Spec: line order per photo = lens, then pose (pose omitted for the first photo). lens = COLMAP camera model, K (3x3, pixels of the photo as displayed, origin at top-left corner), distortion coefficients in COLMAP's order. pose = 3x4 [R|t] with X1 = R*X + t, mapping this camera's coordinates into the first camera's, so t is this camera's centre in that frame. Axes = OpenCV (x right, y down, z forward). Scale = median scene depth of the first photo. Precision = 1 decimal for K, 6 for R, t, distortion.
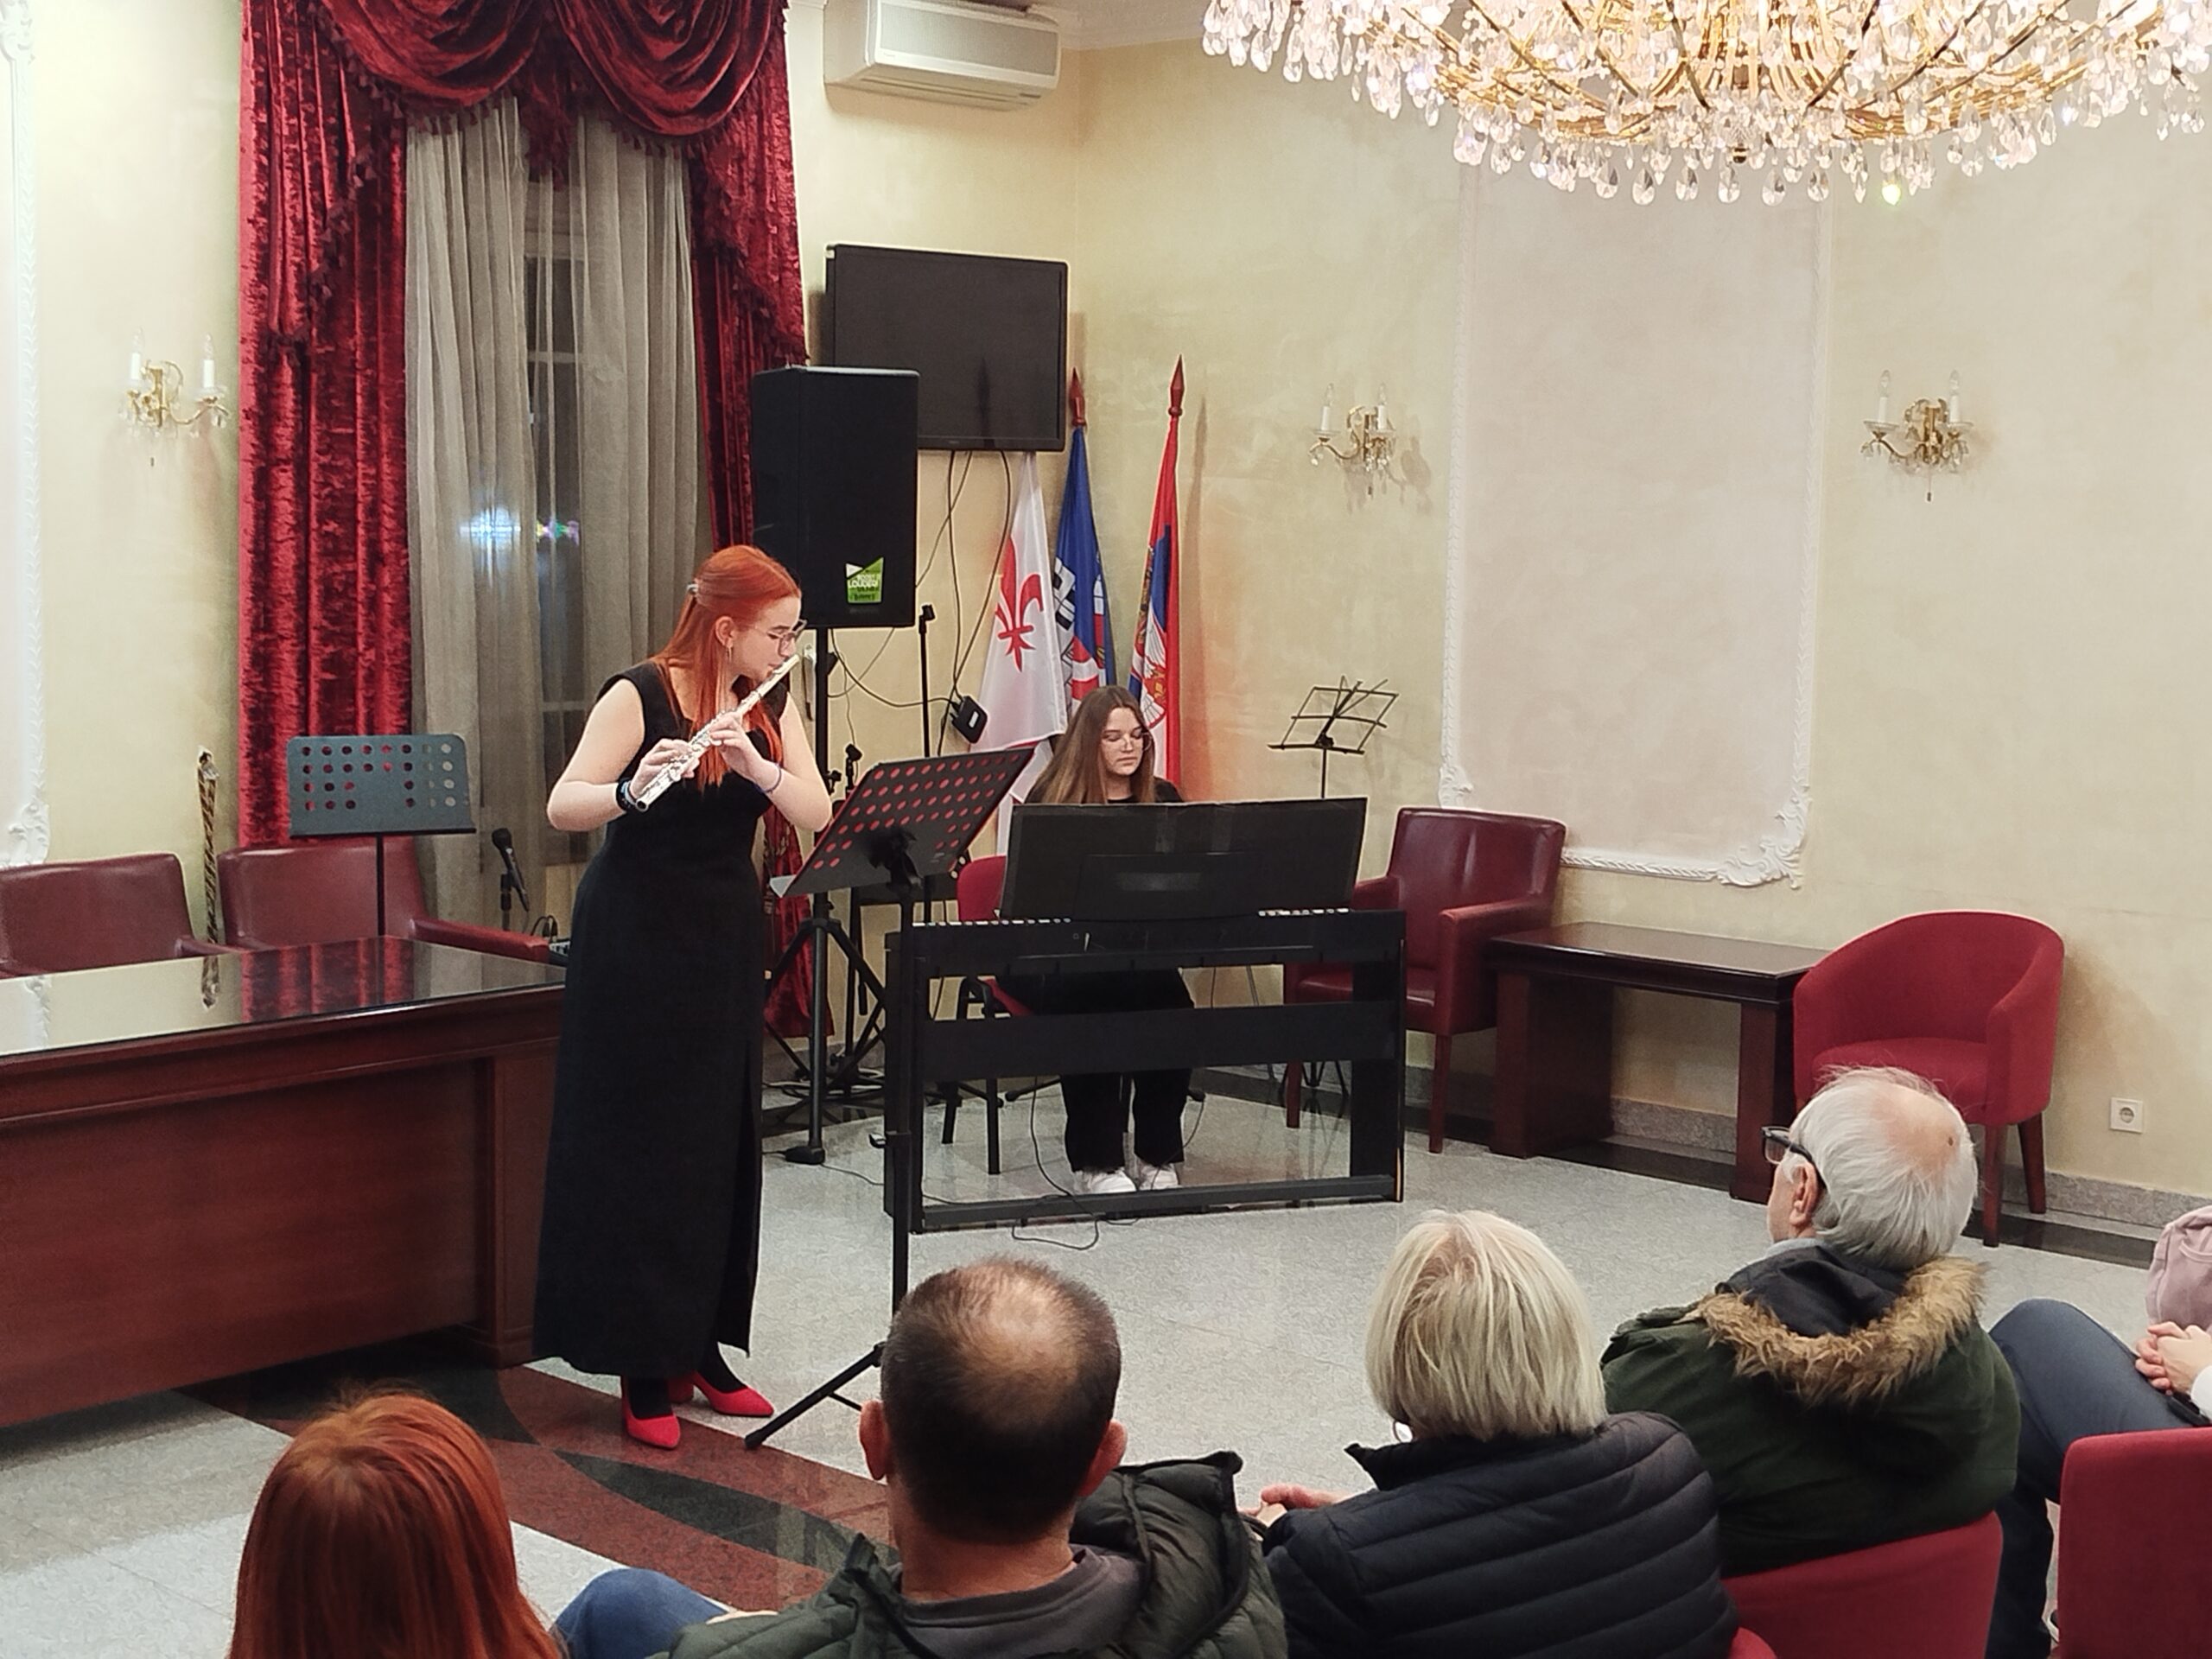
lens RADIAL K [[3104.3, 0, 1097.9], [0, 3104.3, 808.5], [0, 0, 1]] dist [0.250499, -1.433005]
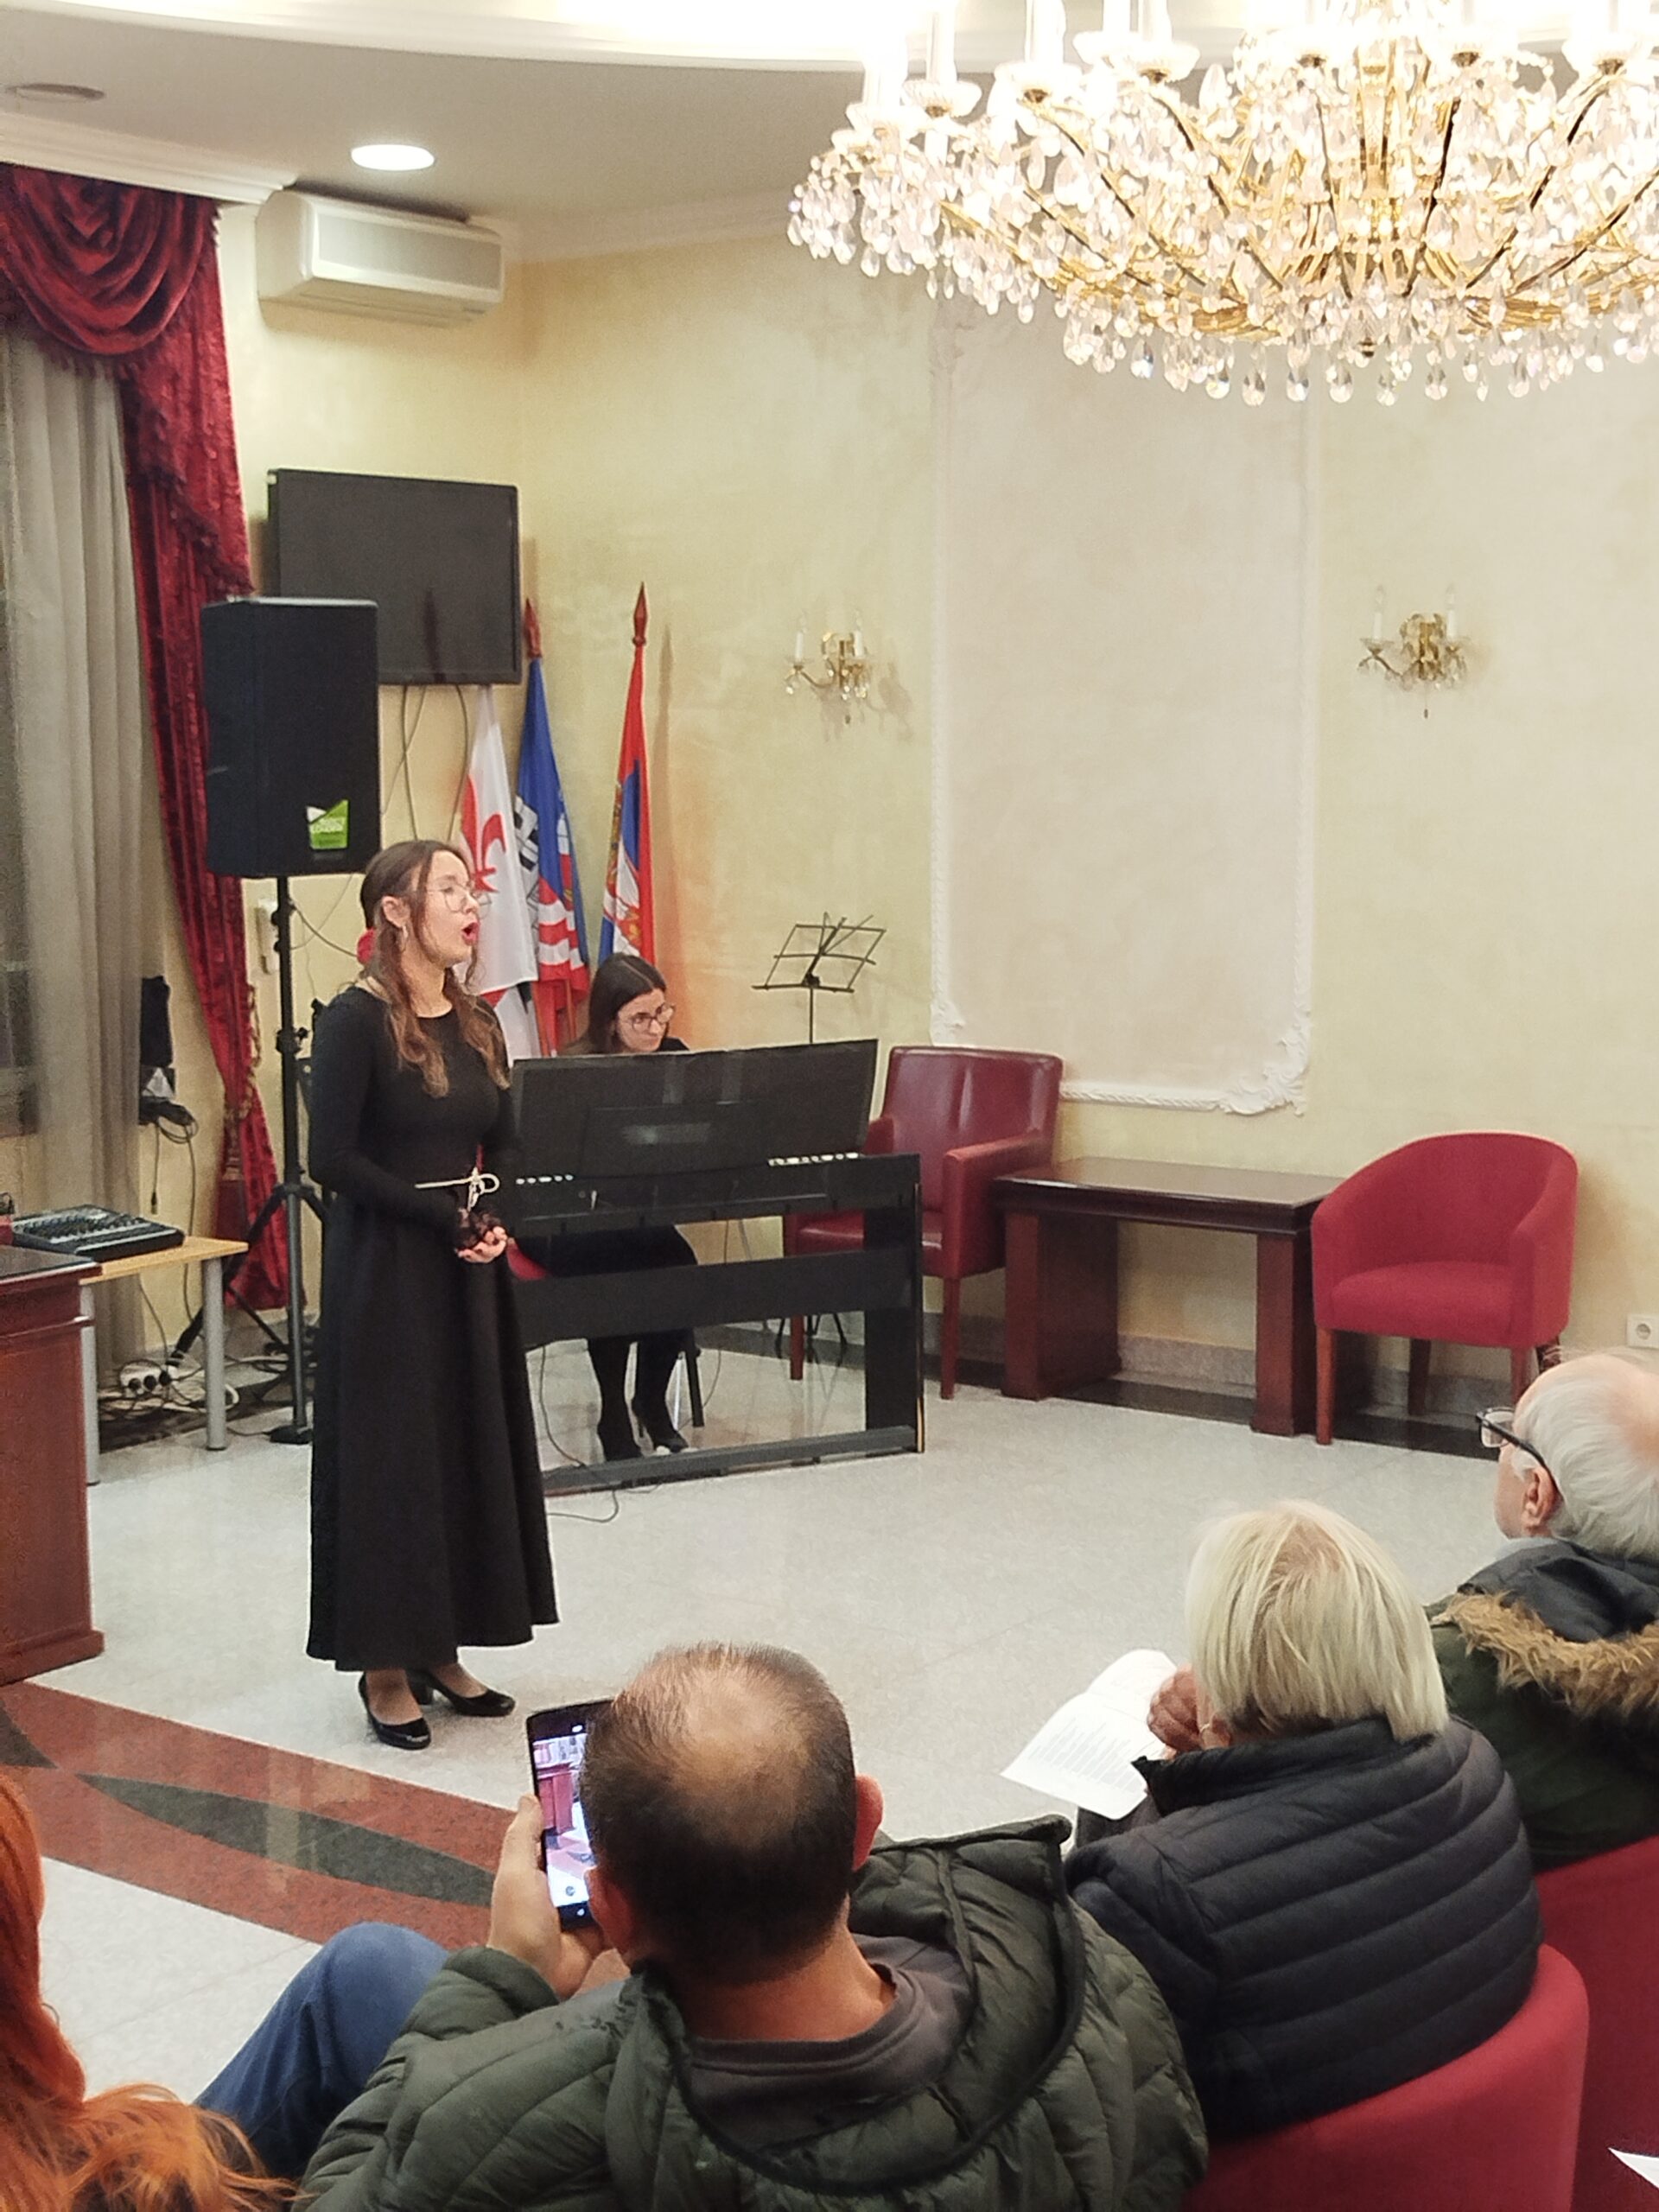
lens RADIAL K [[3137.2, 0, 842.0], [0, 3137.2, 1103.4], [0, 0, 1]] dist [0.201062, -0.978543]
pose [[0.992808, -0.035961, 0.114190, -0.032955], [0.033871, 0.999222, 0.020196, -0.002991], [-0.114828, -0.016183, 0.993254, 0.032105]]
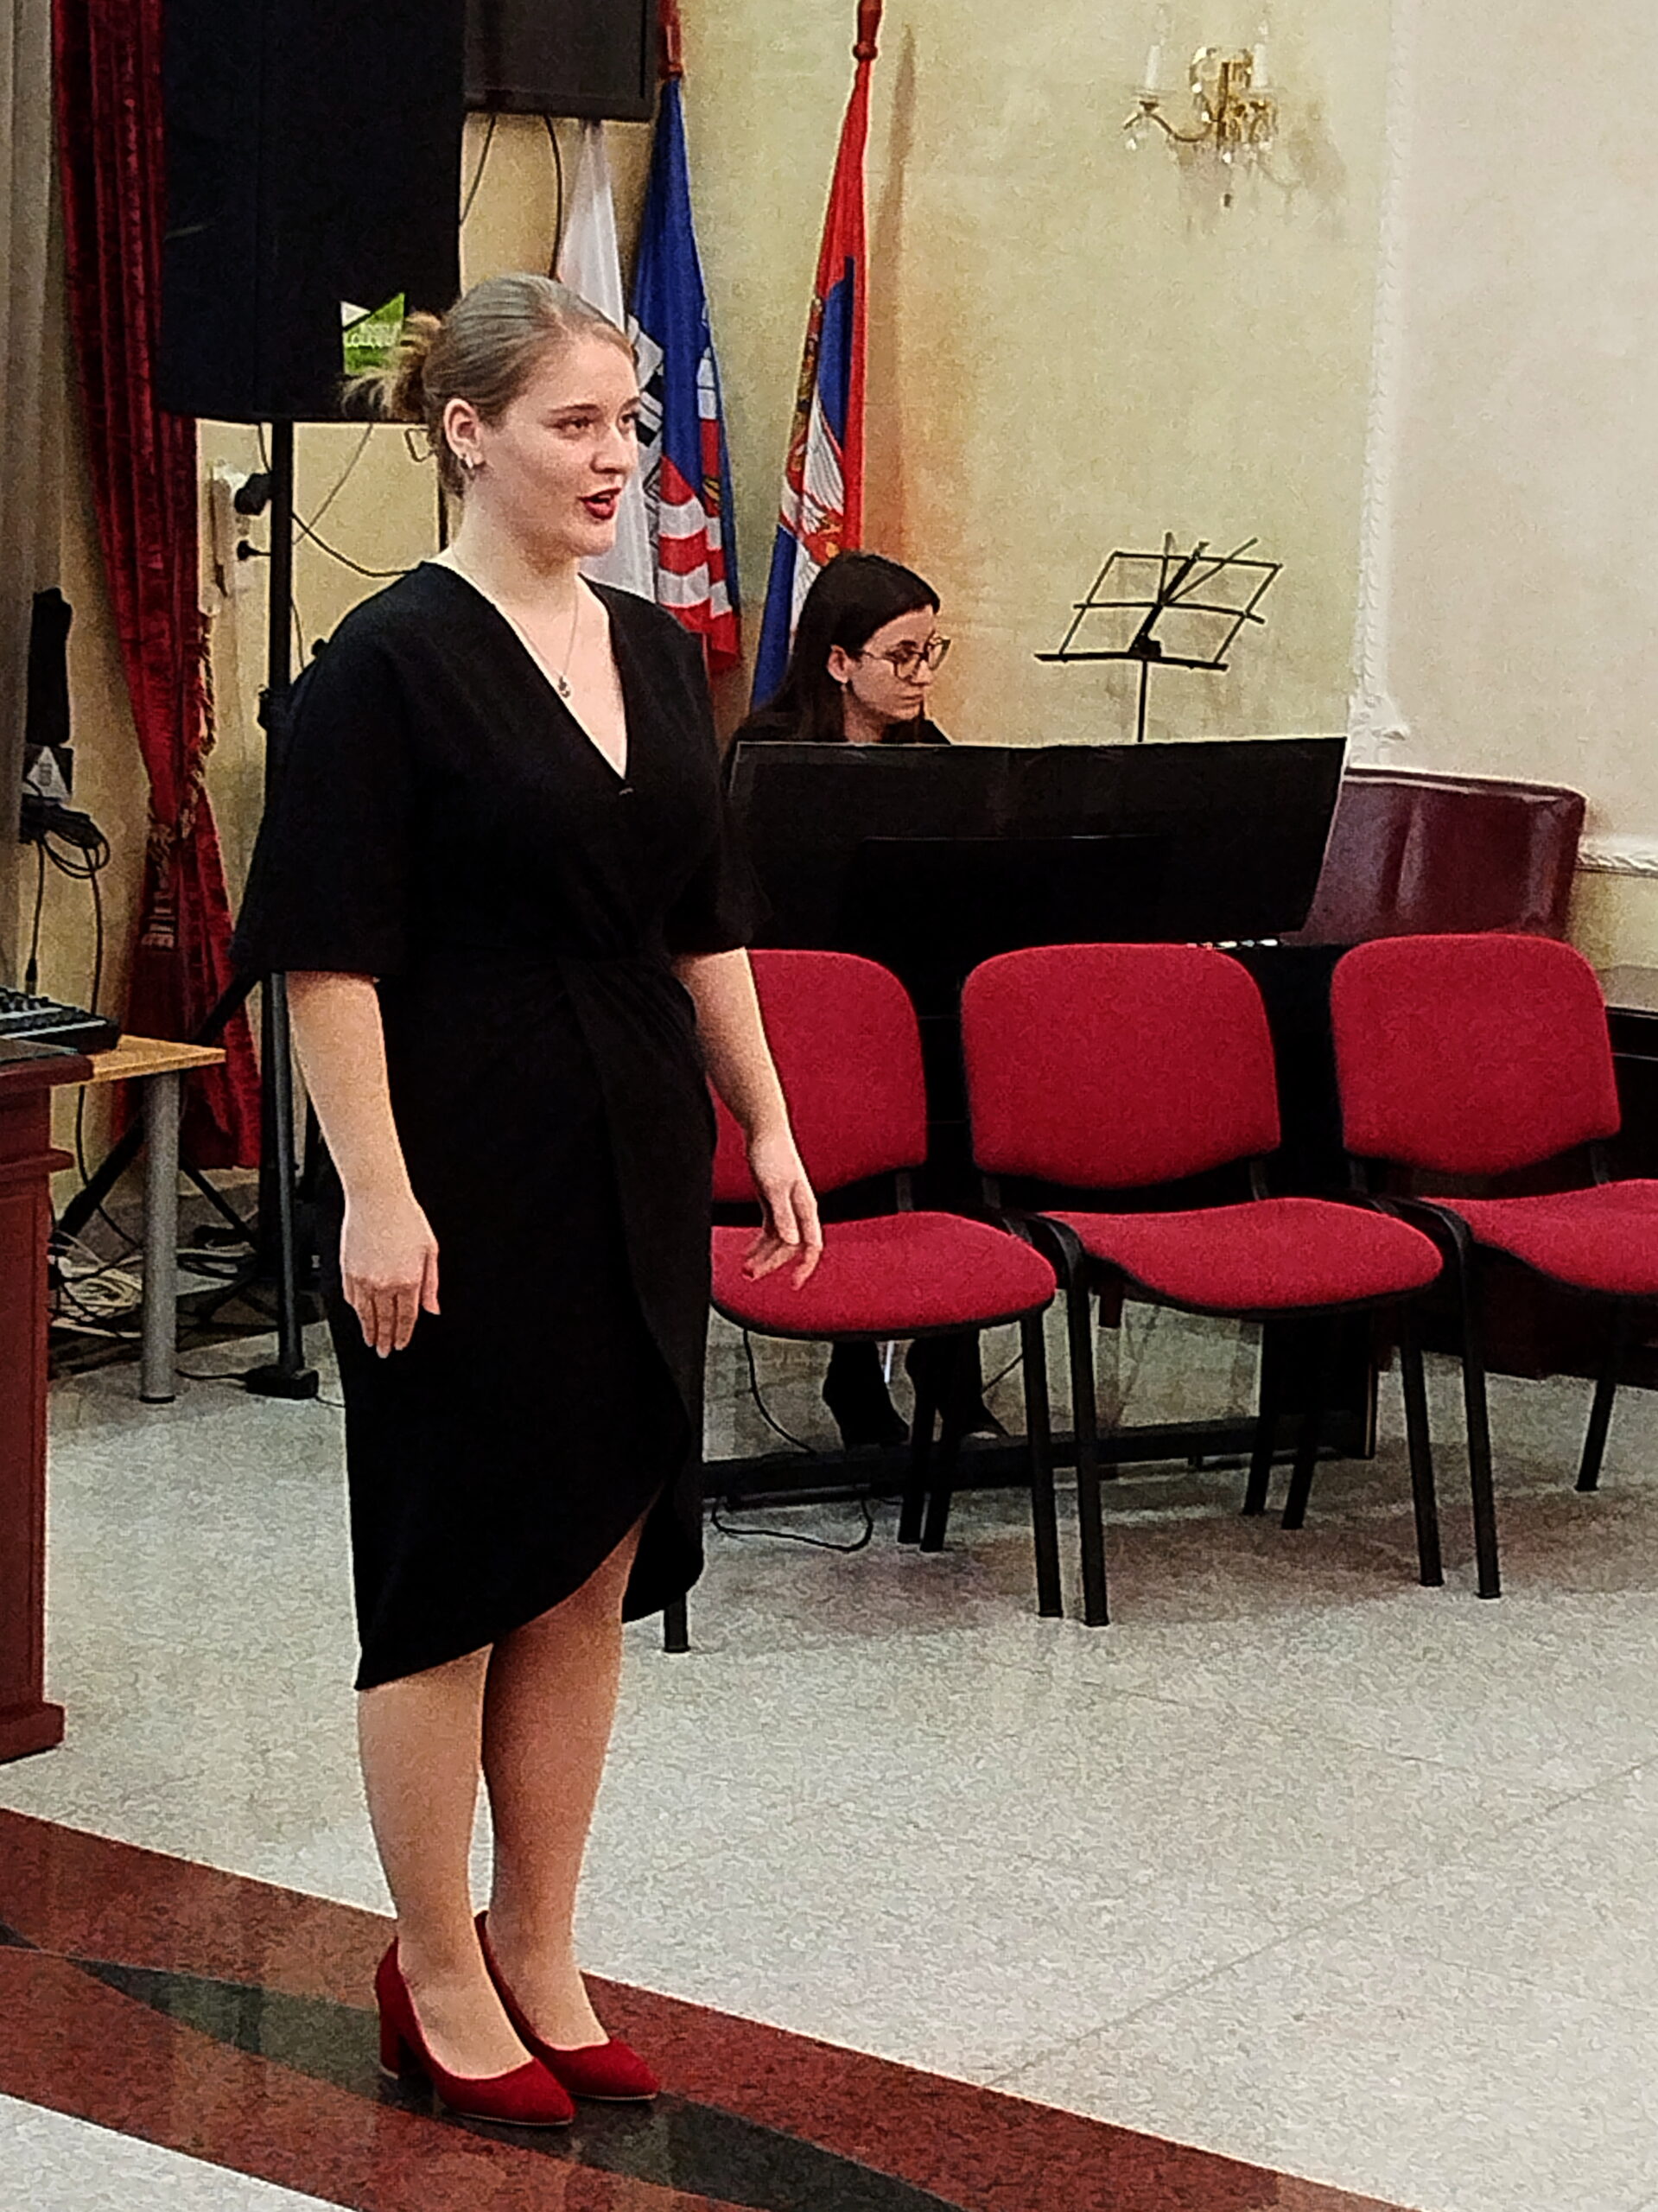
lens RADIAL K [[4931.5, 0, 838.3], [0, 4931.5, 1111.3], [0, 0, 1]] dist [0.217753, -0.953829]
pose [[0.992045, 0.000542, 0.125879, -0.104388], [-0.008226, 0.998132, 0.060530, 0.009430], [-0.125611, -0.061084, 0.990197, 0.121295]]
